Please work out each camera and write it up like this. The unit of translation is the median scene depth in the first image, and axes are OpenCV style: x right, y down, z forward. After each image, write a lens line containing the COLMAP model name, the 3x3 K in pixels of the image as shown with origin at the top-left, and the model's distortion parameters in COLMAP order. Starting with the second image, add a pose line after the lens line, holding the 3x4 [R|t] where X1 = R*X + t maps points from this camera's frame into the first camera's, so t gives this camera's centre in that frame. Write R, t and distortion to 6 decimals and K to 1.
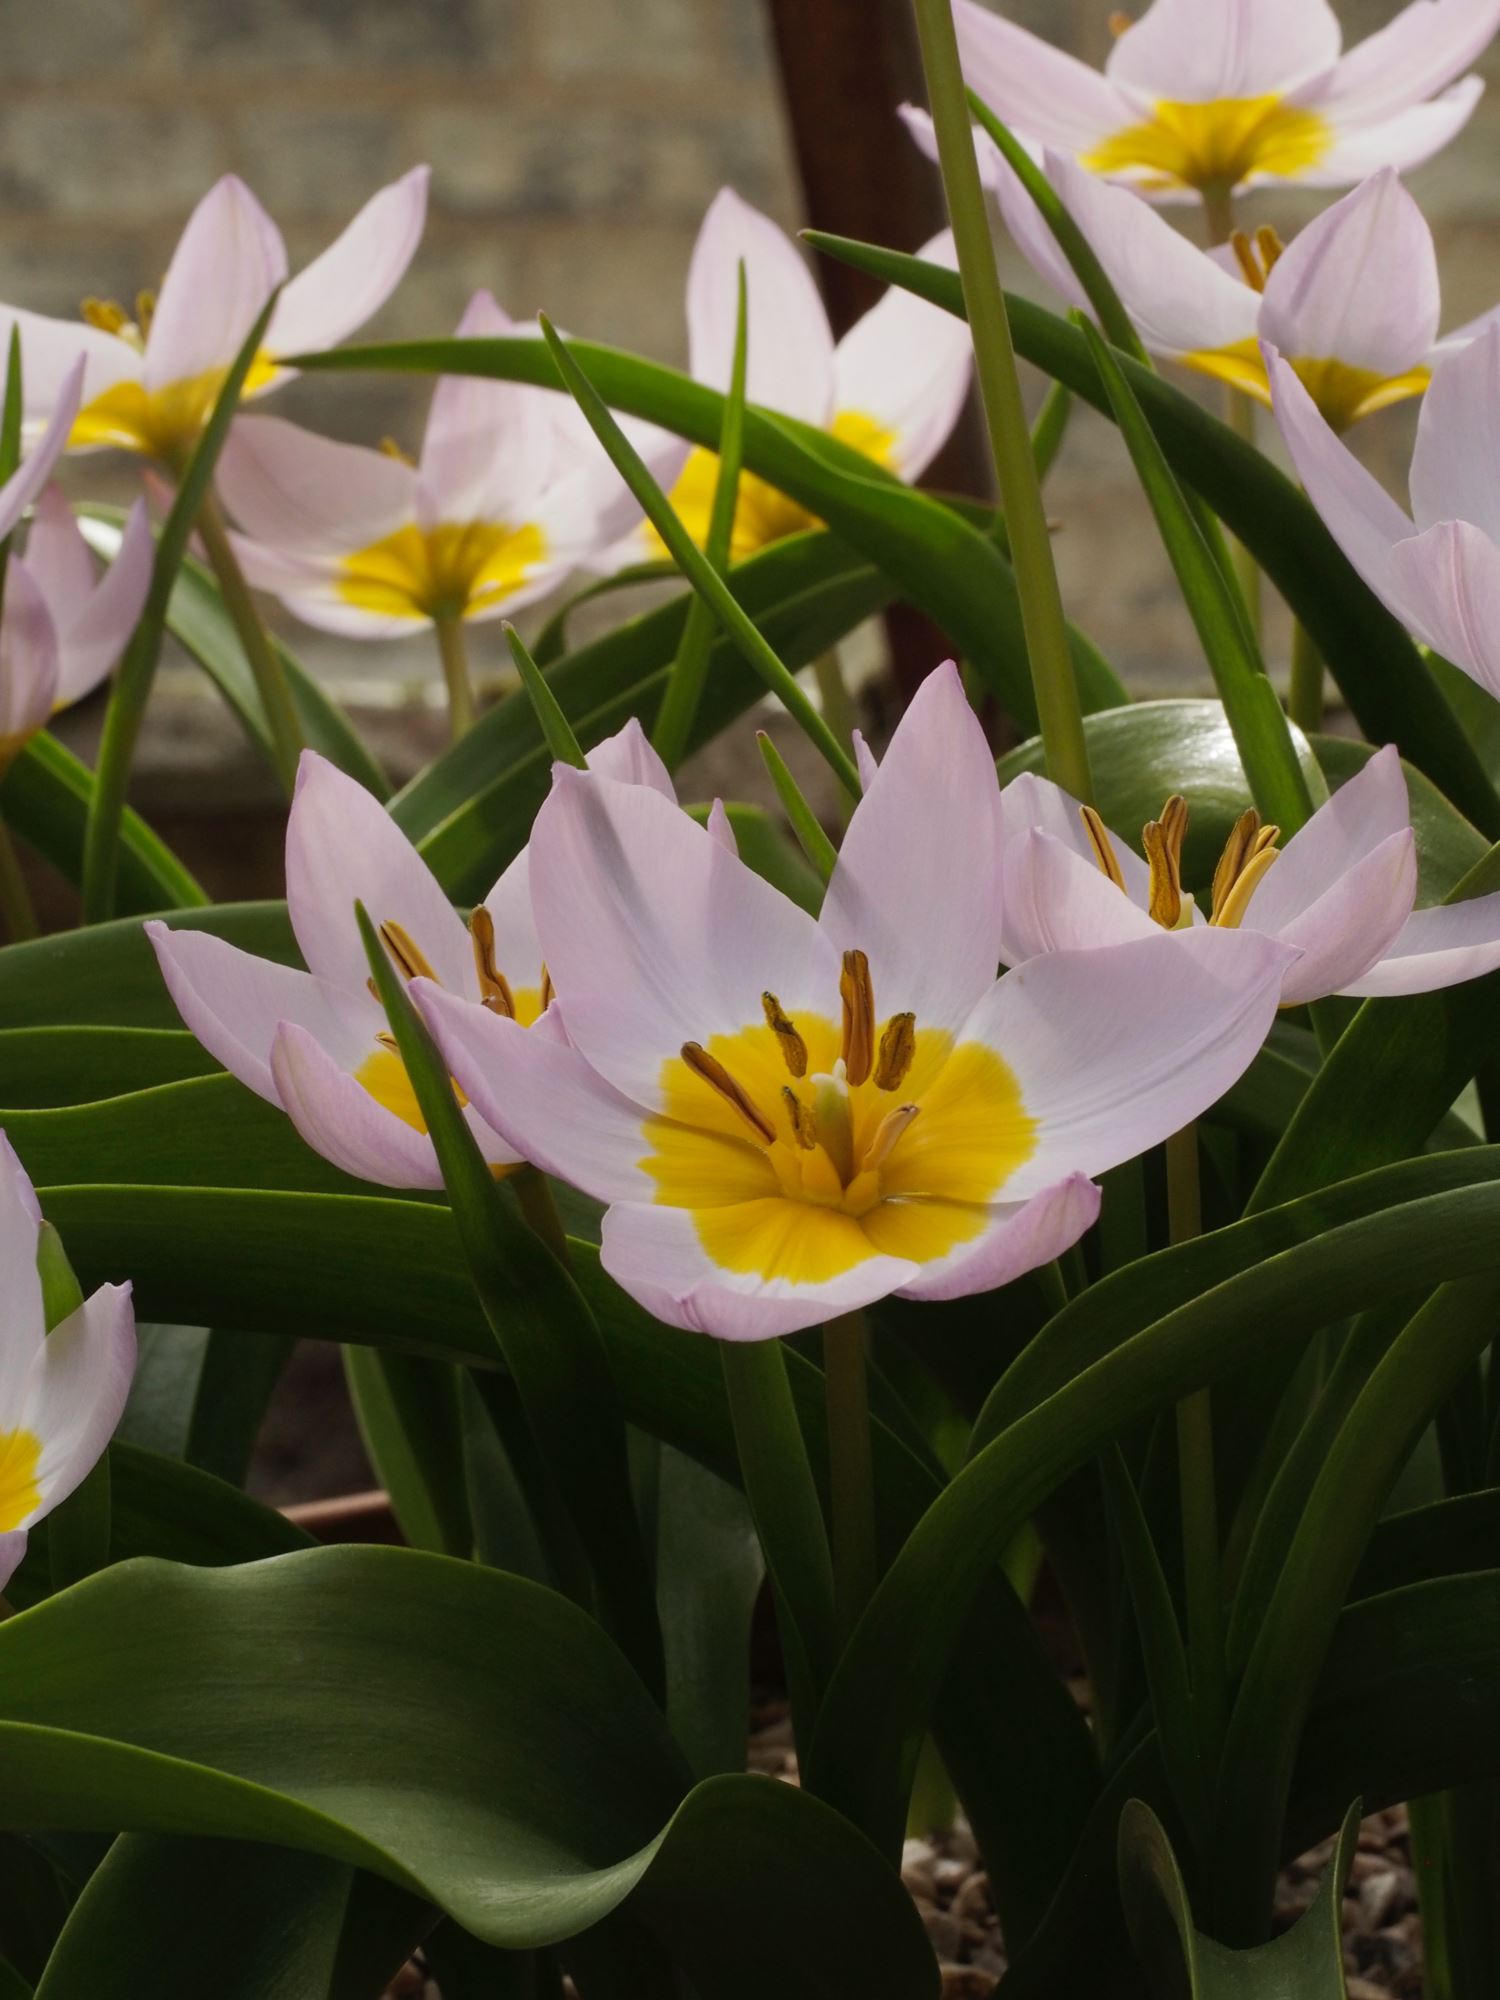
lens RADIAL K [[8513.5, 0, 750.0], [0, 8513.5, 1000.0], [0, 0, 1]] dist [-0.326341, -0.201300]
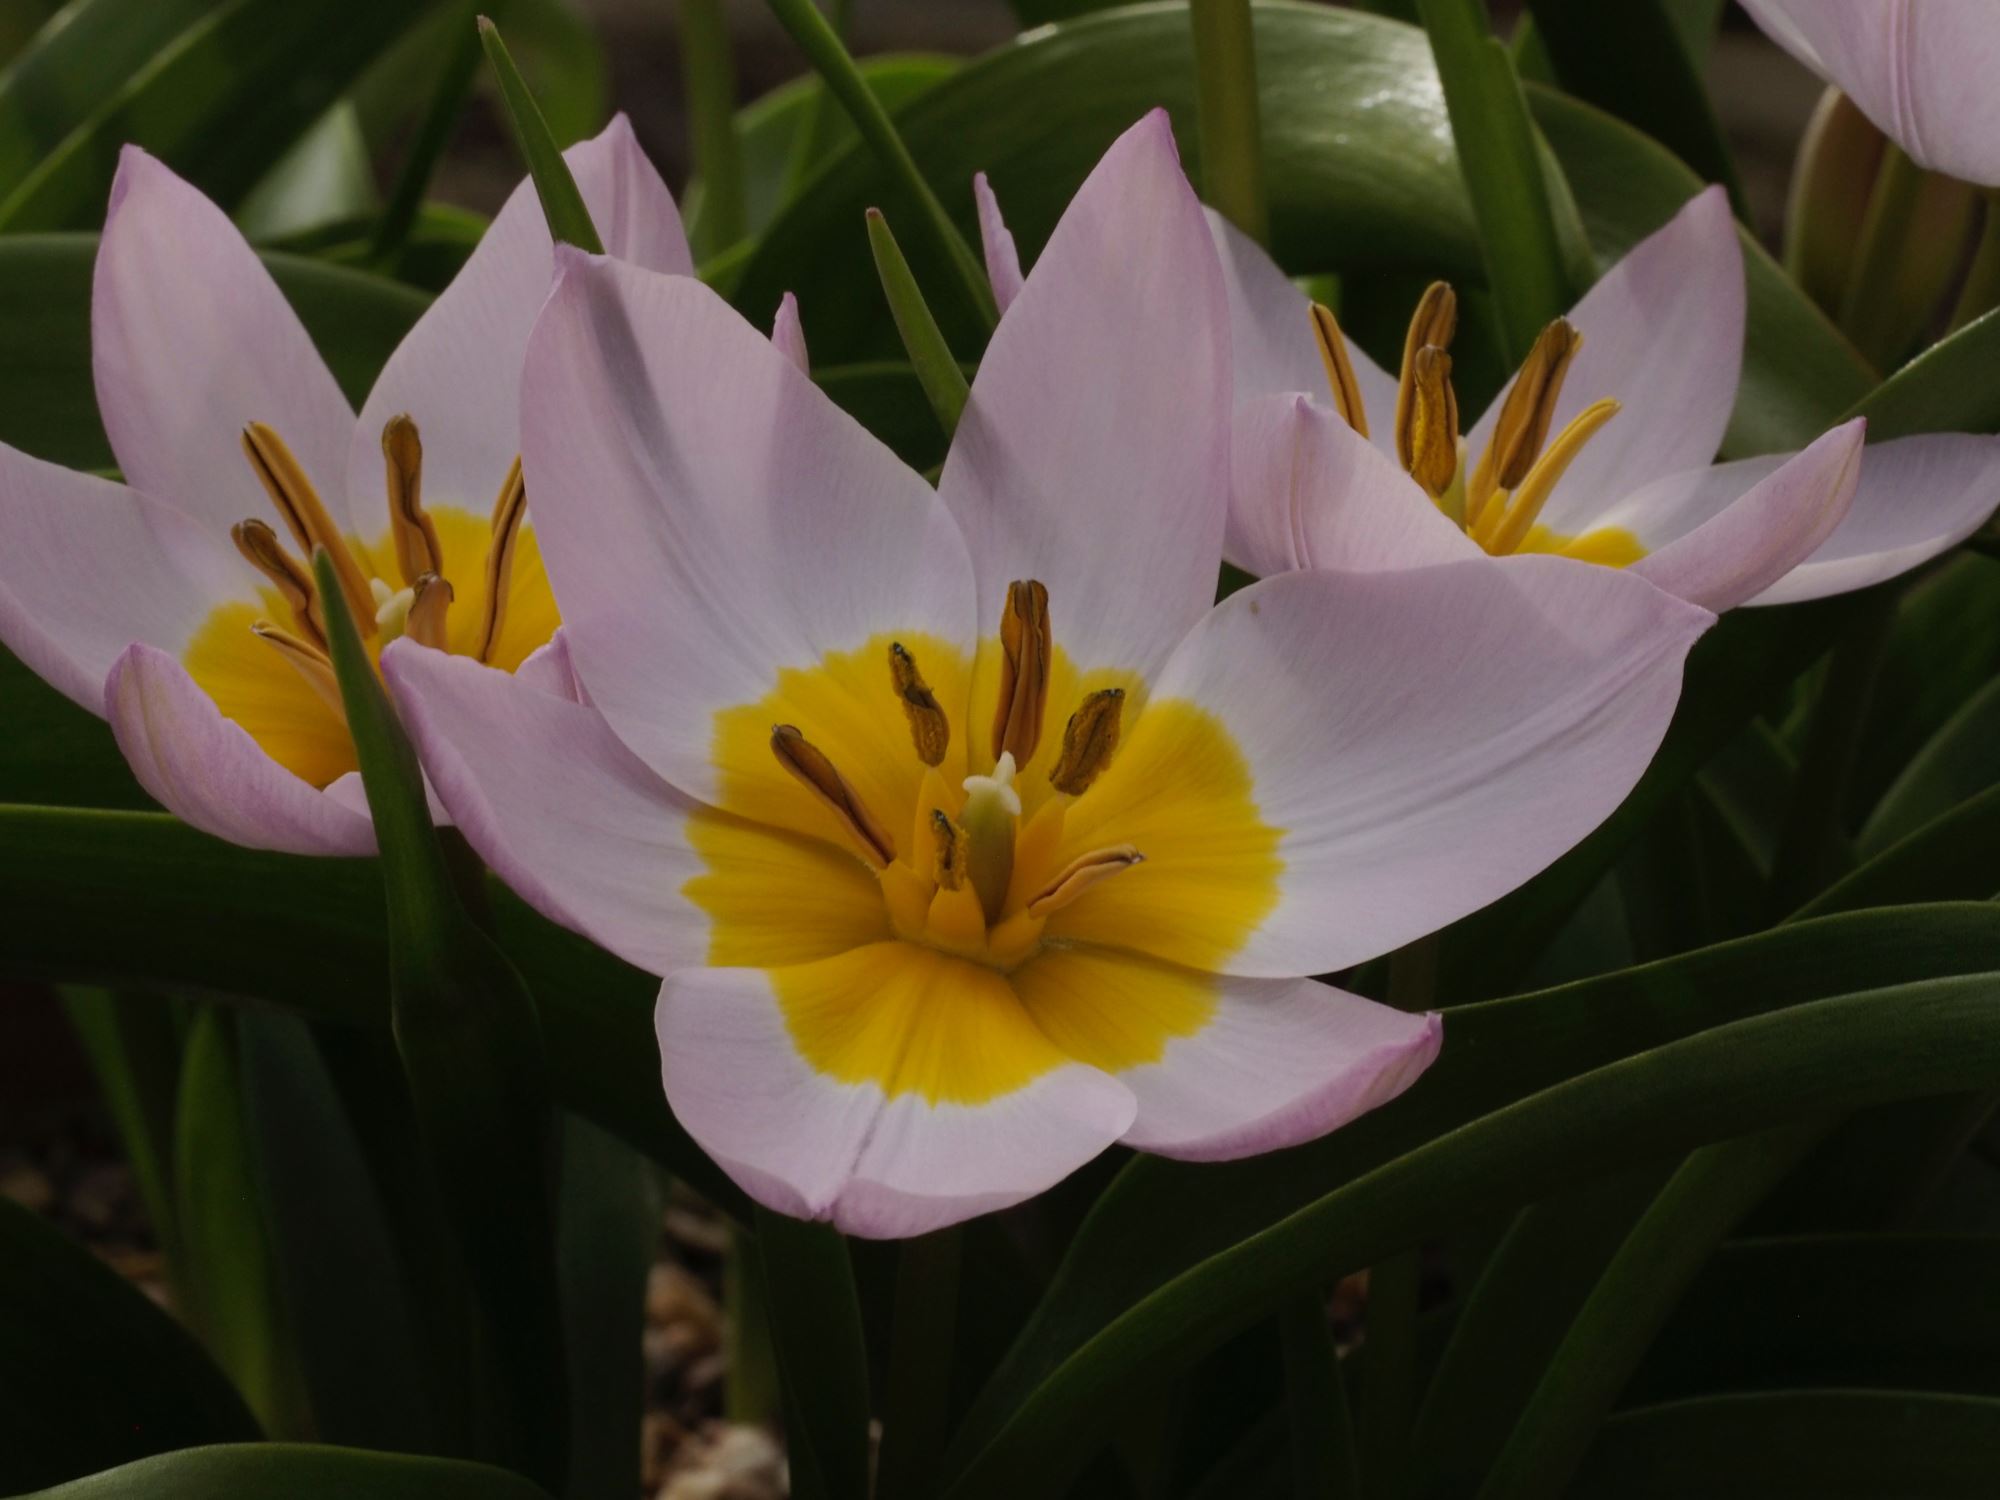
lens RADIAL K [[8513.5, 0, 1000.0], [0, 8513.5, 750.0], [0, 0, 1]] dist [-0.326341, -0.201300]
pose [[0.988186, 0.026799, 0.150899, -0.088046], [-0.051460, 0.985451, 0.161983, -0.098527], [-0.144362, -0.167834, 0.975188, 0.358479]]
